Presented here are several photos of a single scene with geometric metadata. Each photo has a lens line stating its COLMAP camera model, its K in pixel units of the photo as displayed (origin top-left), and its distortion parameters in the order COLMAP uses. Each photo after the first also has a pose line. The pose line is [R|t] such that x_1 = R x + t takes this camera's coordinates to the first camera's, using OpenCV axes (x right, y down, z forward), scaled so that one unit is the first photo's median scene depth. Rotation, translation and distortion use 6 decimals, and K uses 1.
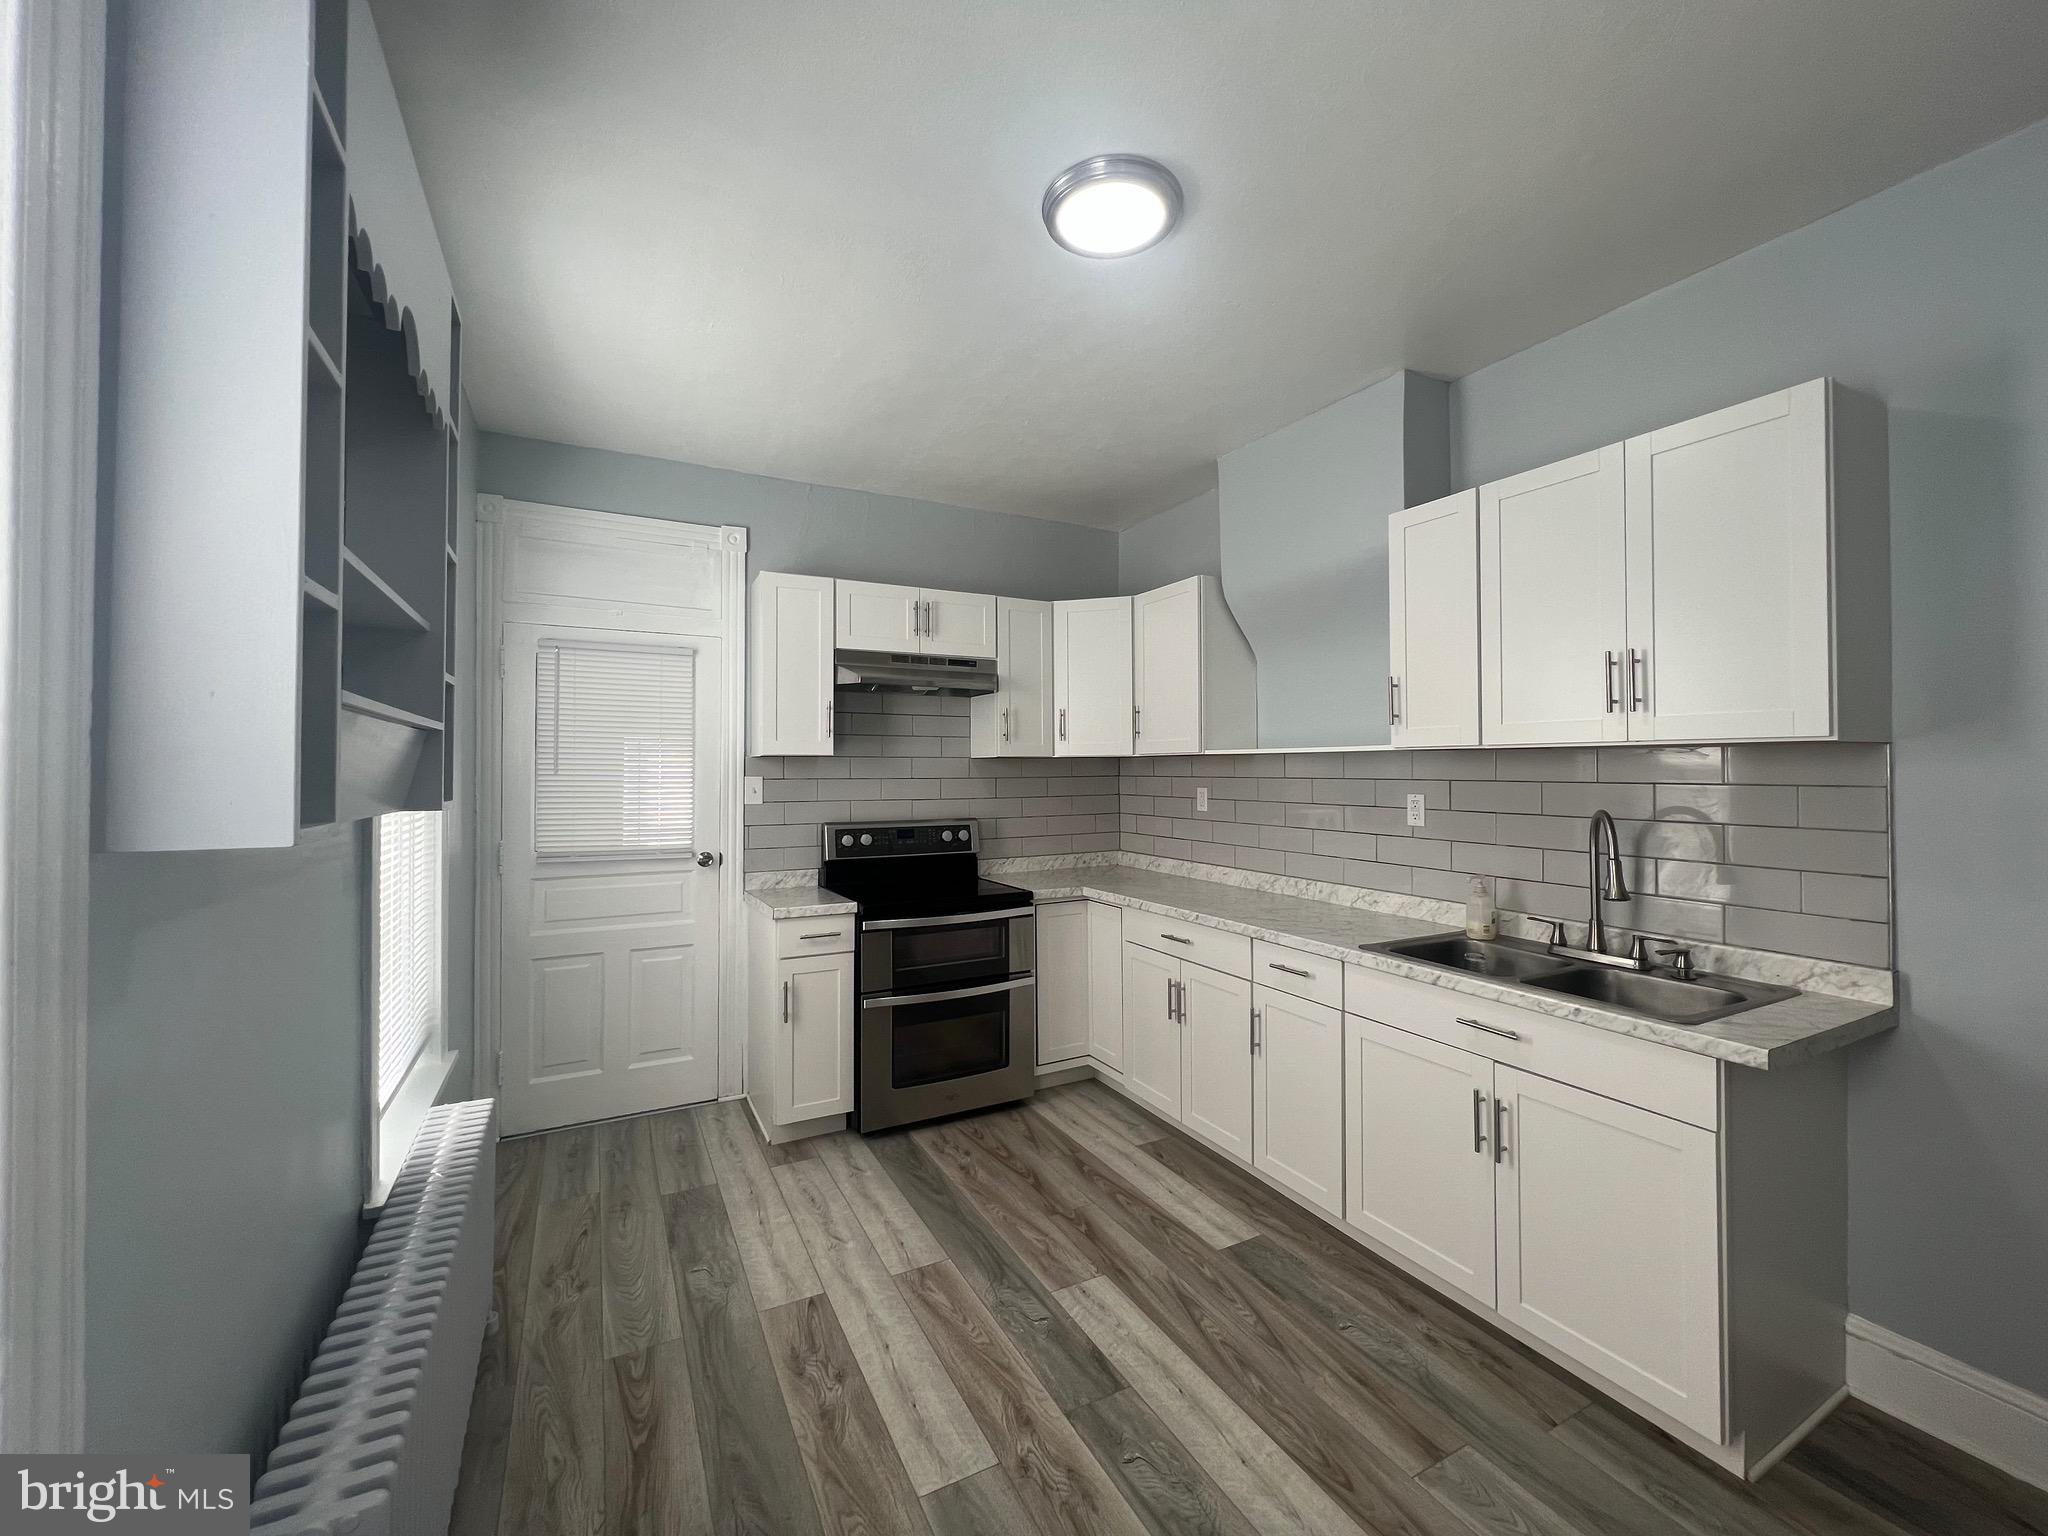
lens RADIAL K [[820.0, 0, 1020.3], [0, 820.0, 765.8], [0, 0, 1]] dist [-0.003622, 0.000971]
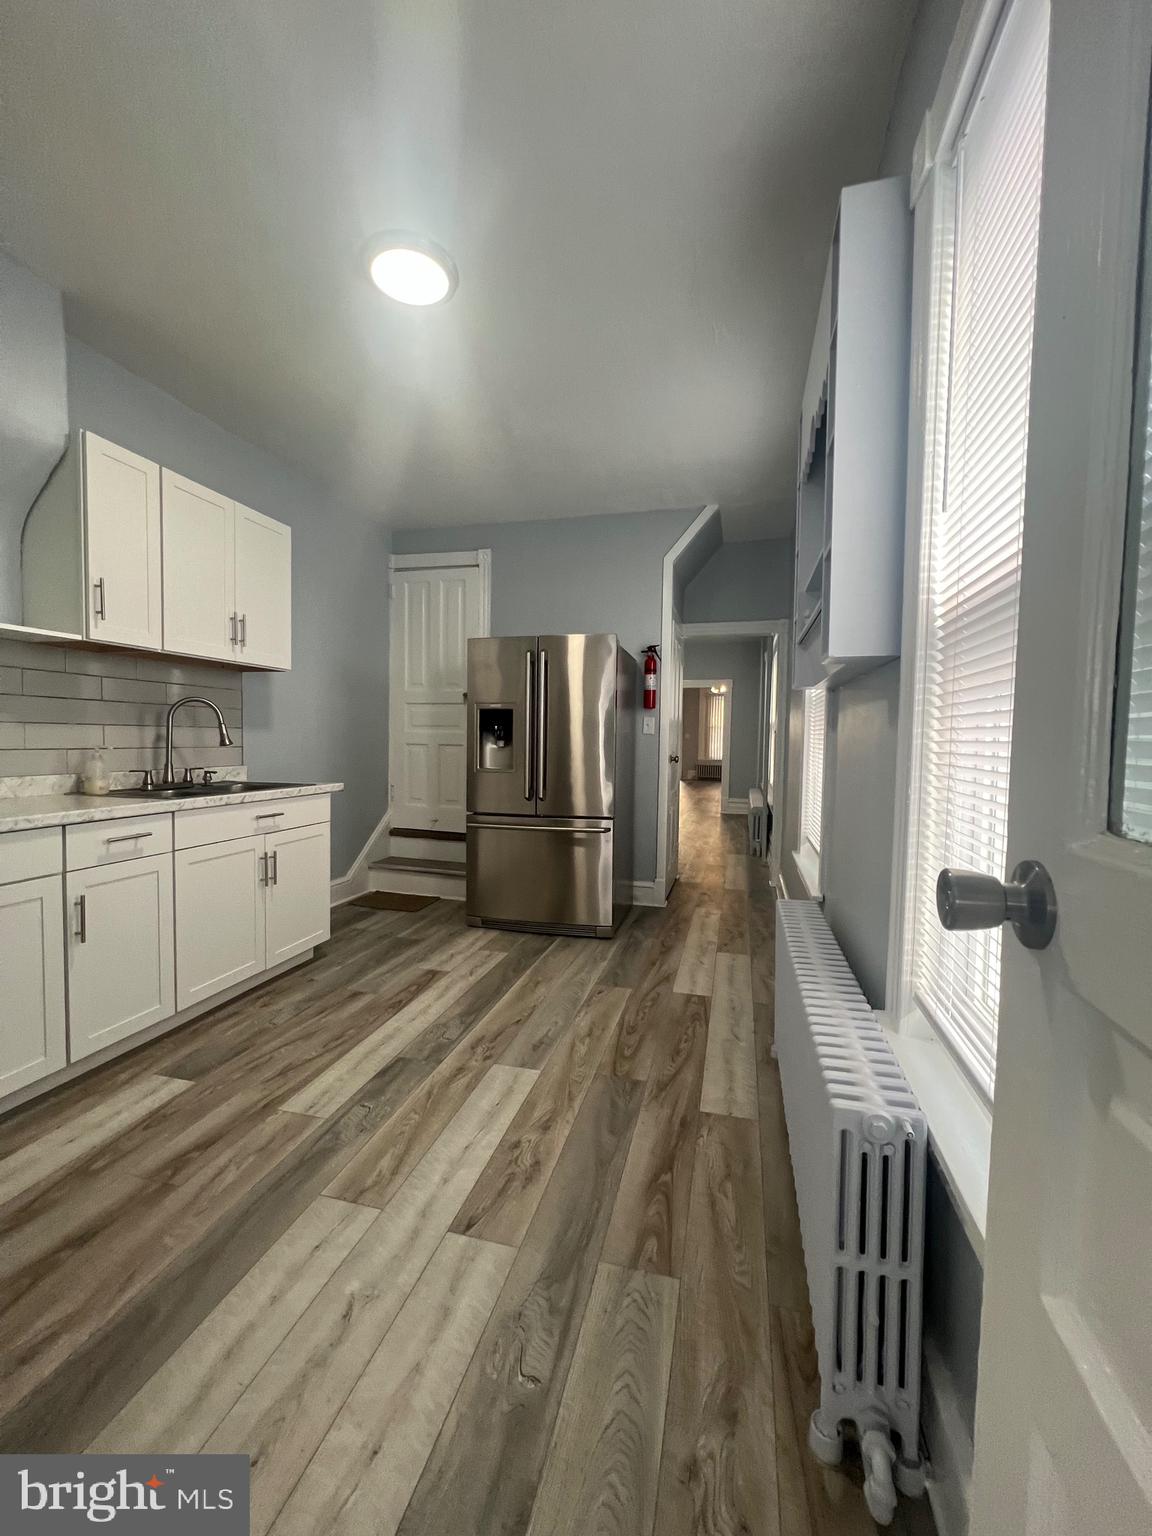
lens RADIAL K [[615.0, 0, 582.8], [0, 615.0, 767.7], [0, 0, 1]] dist [-0.003622, 0.000971]
pose [[-0.744554, -0.042233, 0.666225, -0.813272], [-0.016225, 0.998847, 0.045186, 0.137069], [-0.667365, 0.022834, -0.744381, 1.484666]]
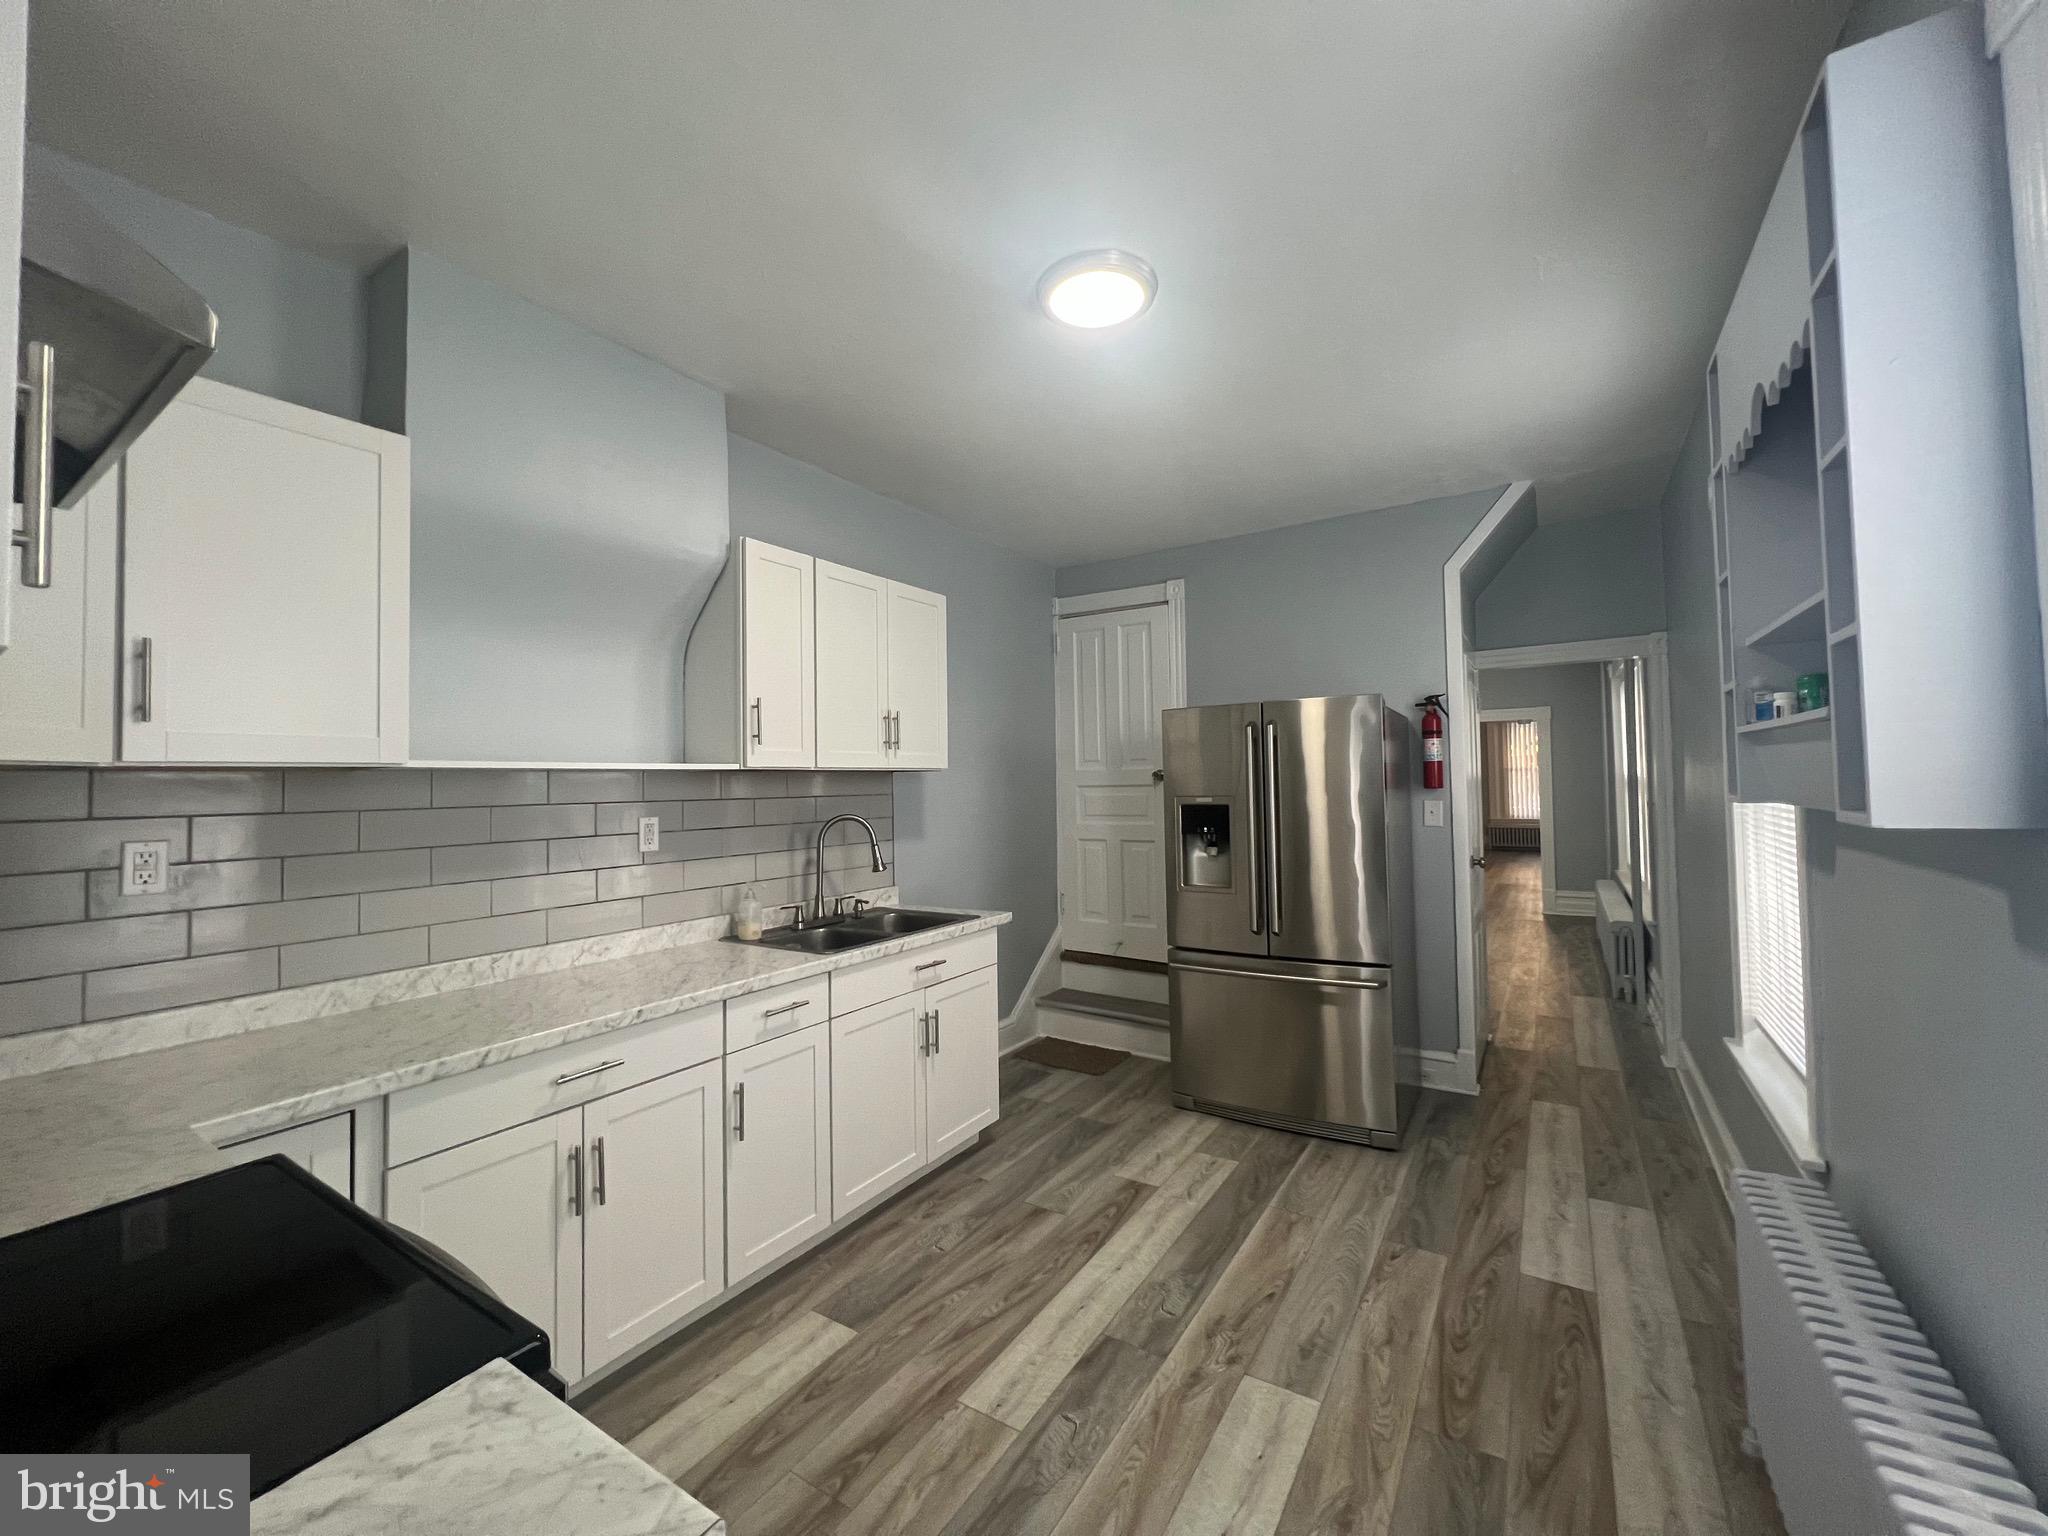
lens RADIAL K [[820.0, 0, 1016.9], [0, 820.0, 757.9], [0, 0, 1]] dist [-0.003622, 0.000971]
pose [[-0.489486, 0.036874, 0.871231, -0.744567], [0.016089, 0.999317, -0.033255, 0.006501], [-0.871863, -0.002261, -0.489745, 1.511415]]
